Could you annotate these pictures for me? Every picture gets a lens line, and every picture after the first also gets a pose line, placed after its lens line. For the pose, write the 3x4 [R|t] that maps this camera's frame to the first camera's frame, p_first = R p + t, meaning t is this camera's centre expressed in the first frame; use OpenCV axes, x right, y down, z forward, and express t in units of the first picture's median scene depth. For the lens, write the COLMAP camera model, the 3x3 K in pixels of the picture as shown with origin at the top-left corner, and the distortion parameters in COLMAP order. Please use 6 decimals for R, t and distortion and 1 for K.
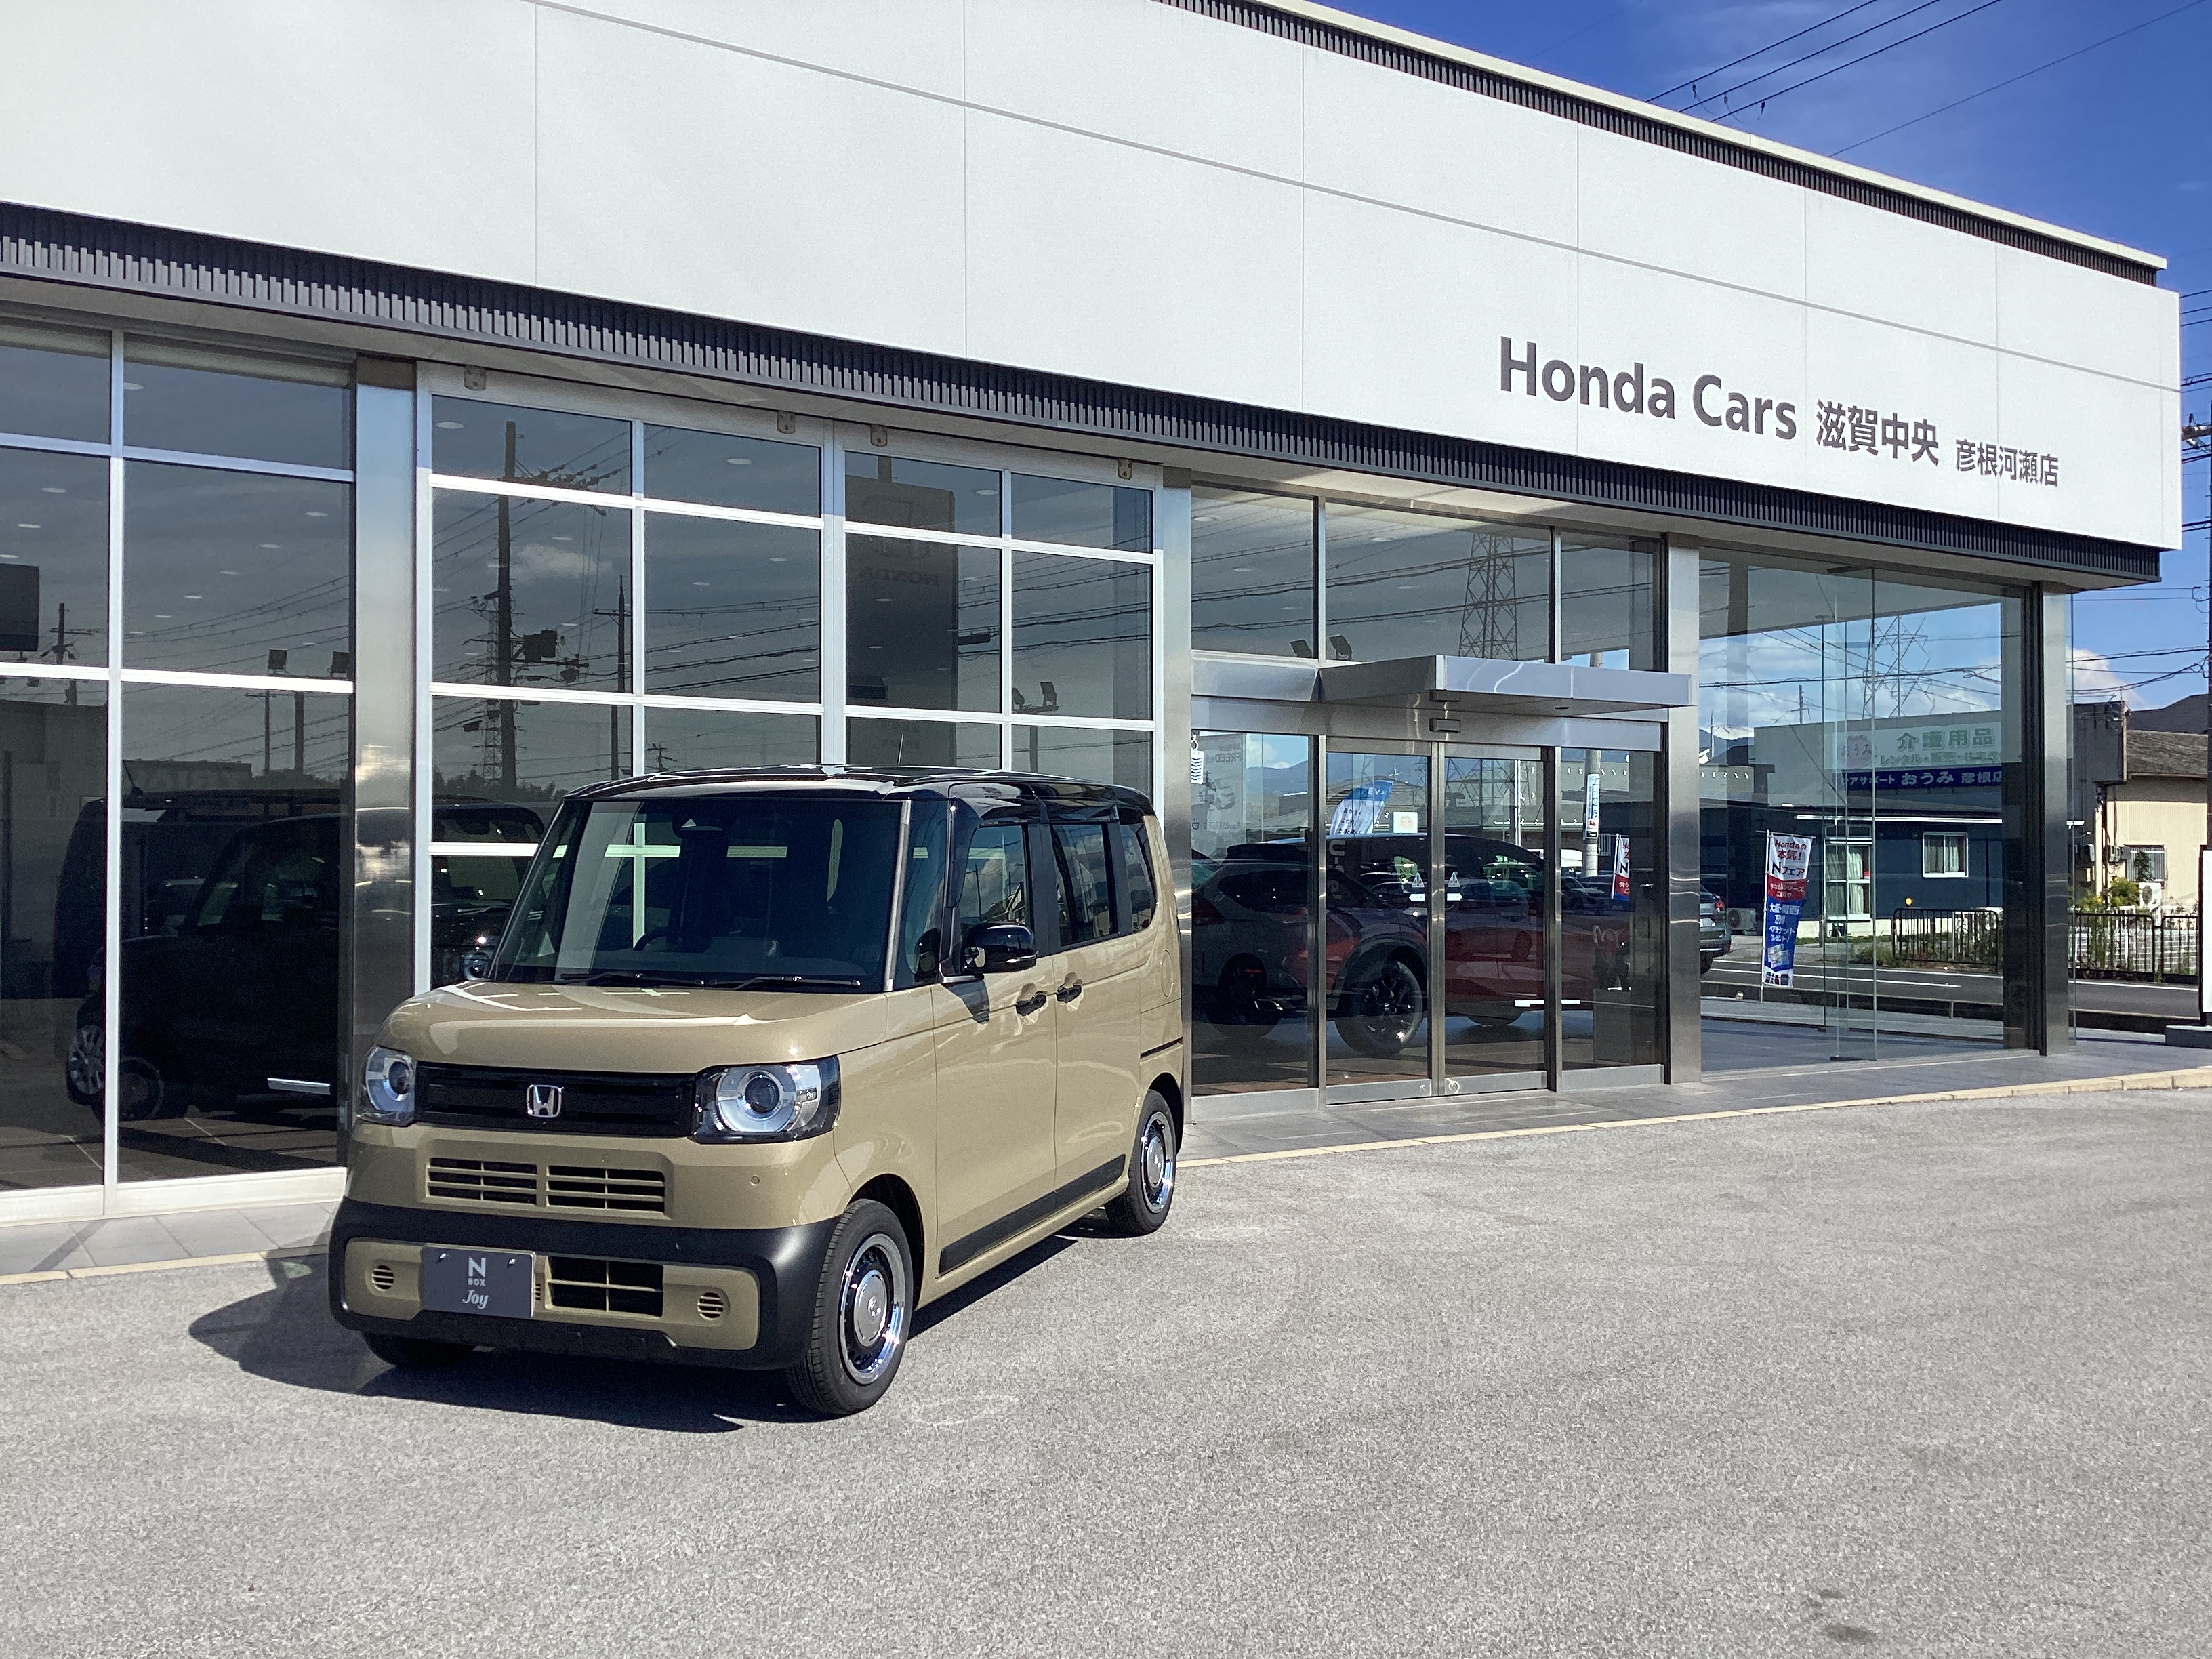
lens RADIAL K [[1983.2, 0, 1106.0], [0, 1983.2, 829.5], [0, 0, 1]] dist [-0.003783, -0.003563]
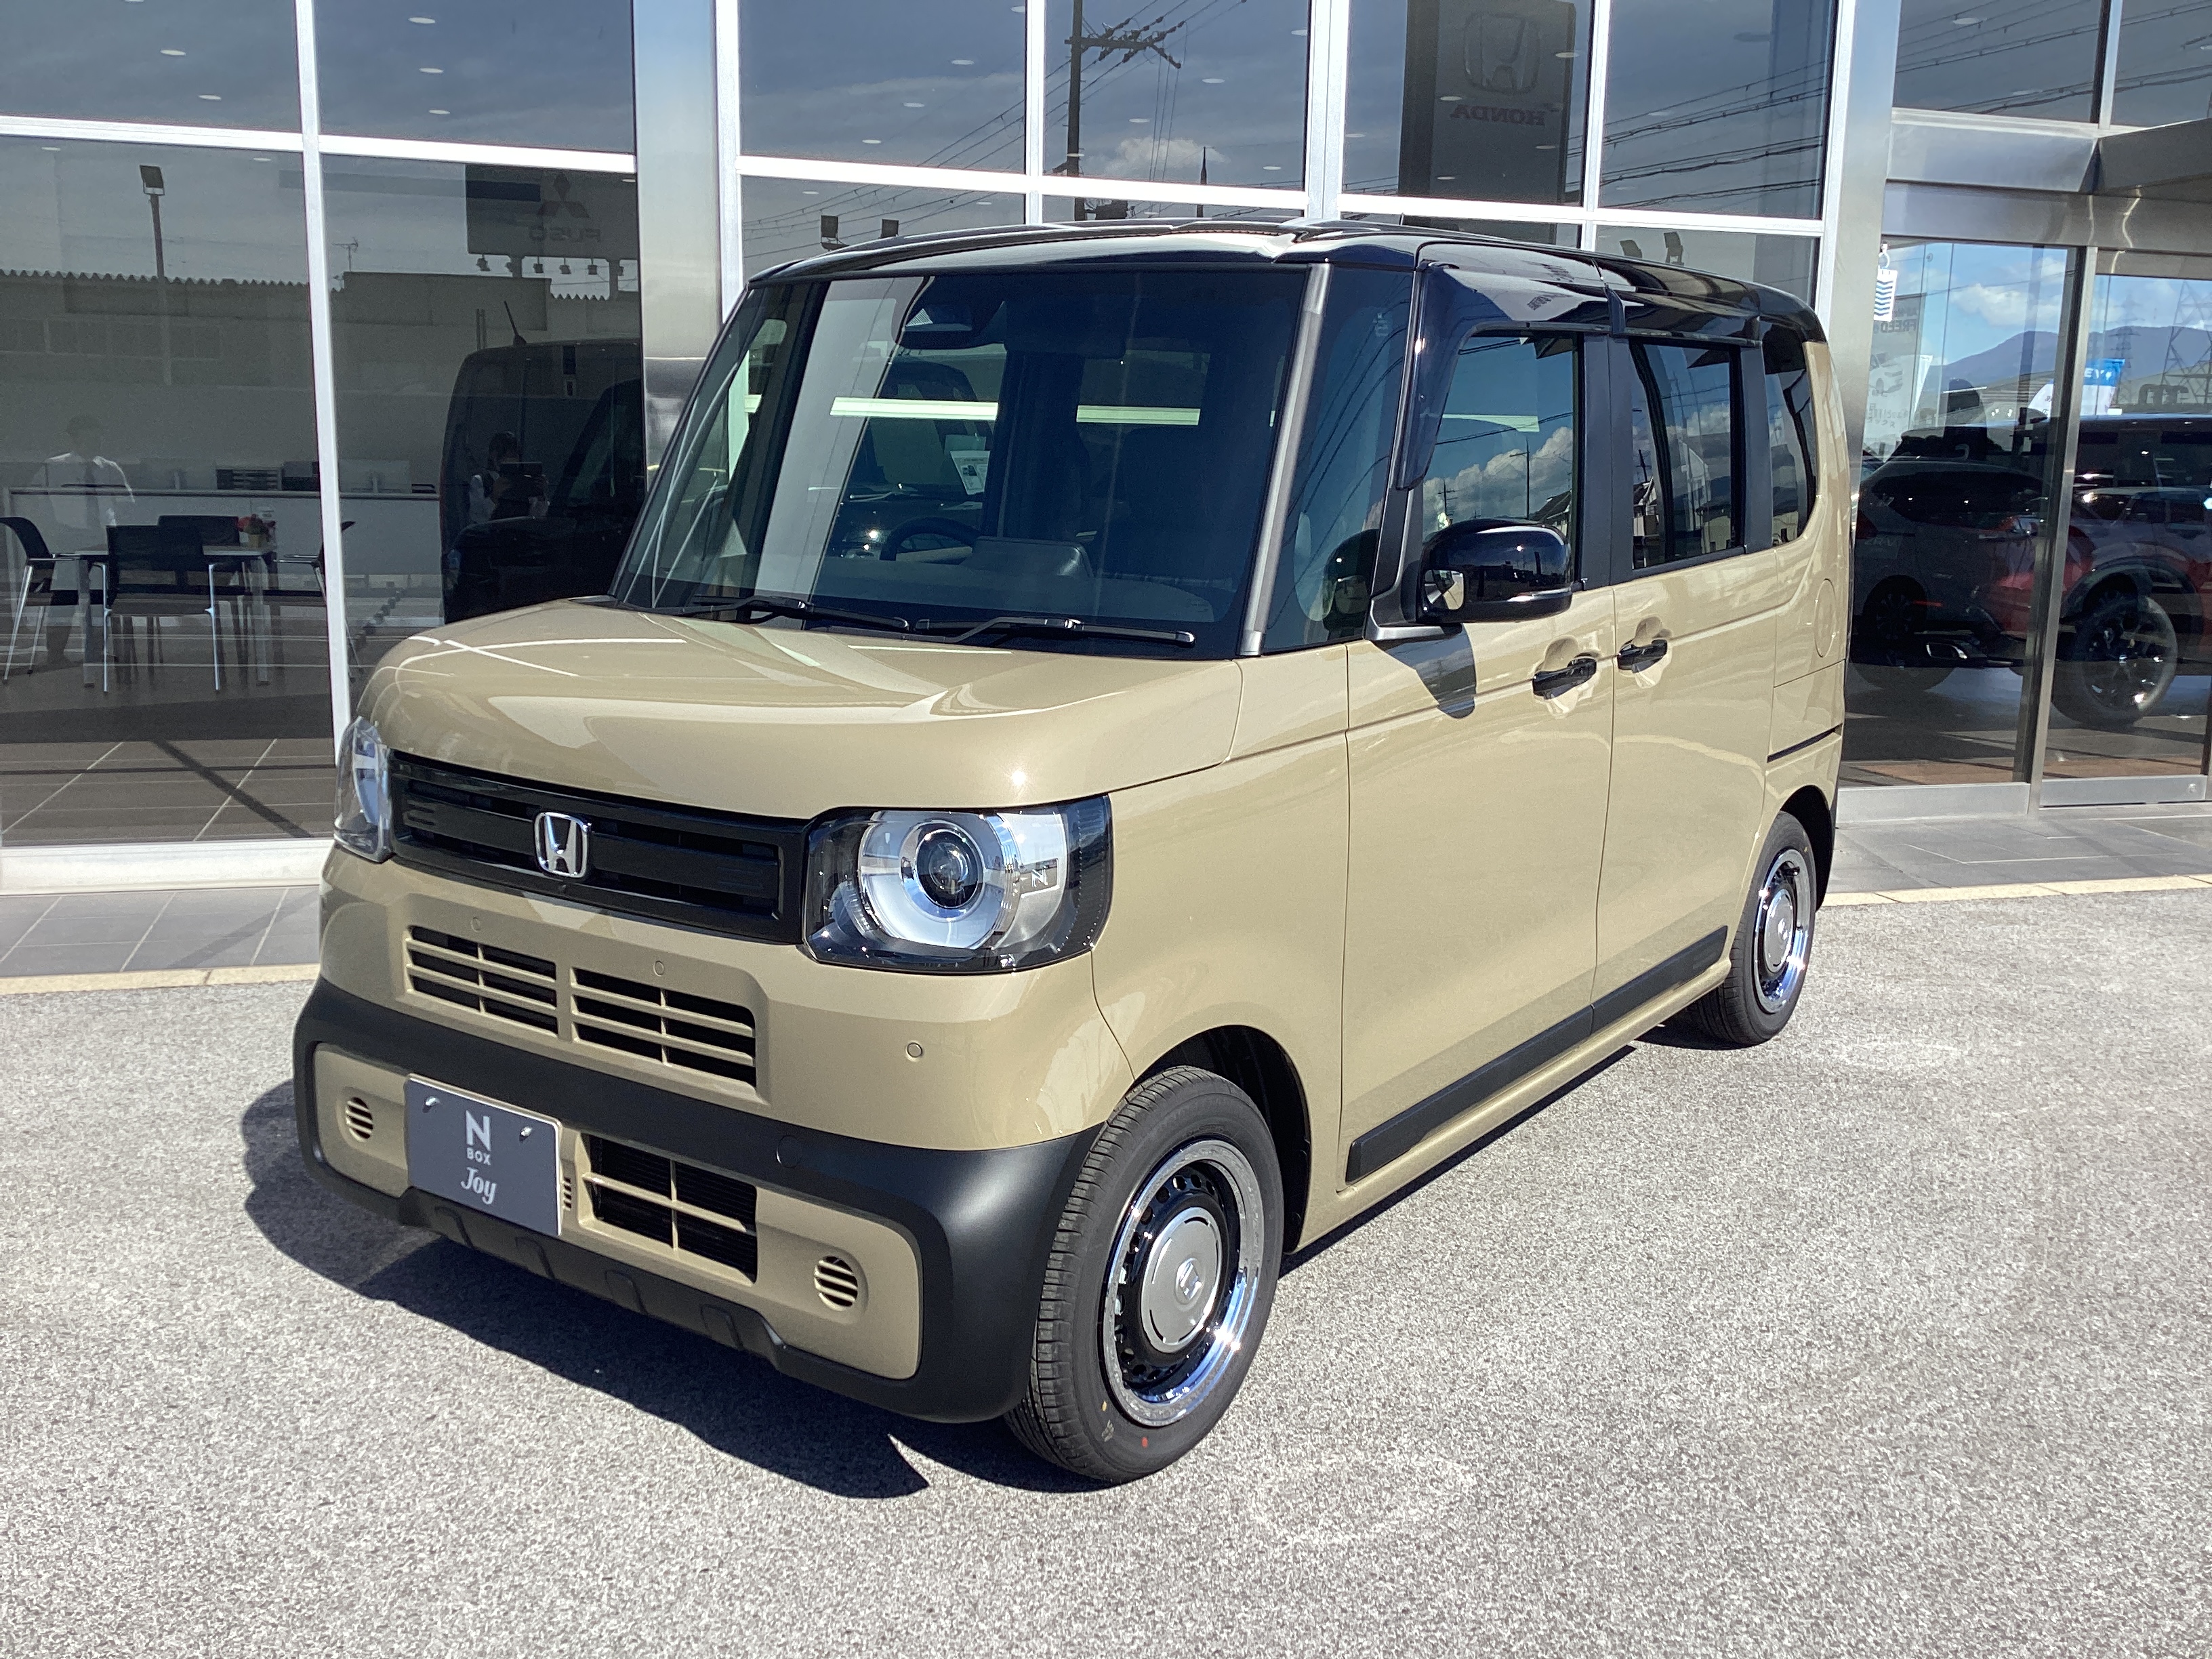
lens RADIAL K [[1982.0, 0, 1106.0], [0, 1982.0, 829.5], [0, 0, 1]] dist [0.122094, -0.228870]
pose [[0.956825, 0.068728, -0.282421, -0.001166], [-0.012048, 0.980186, 0.197713, 0.026372], [0.290413, -0.185775, 0.938695, 0.514529]]
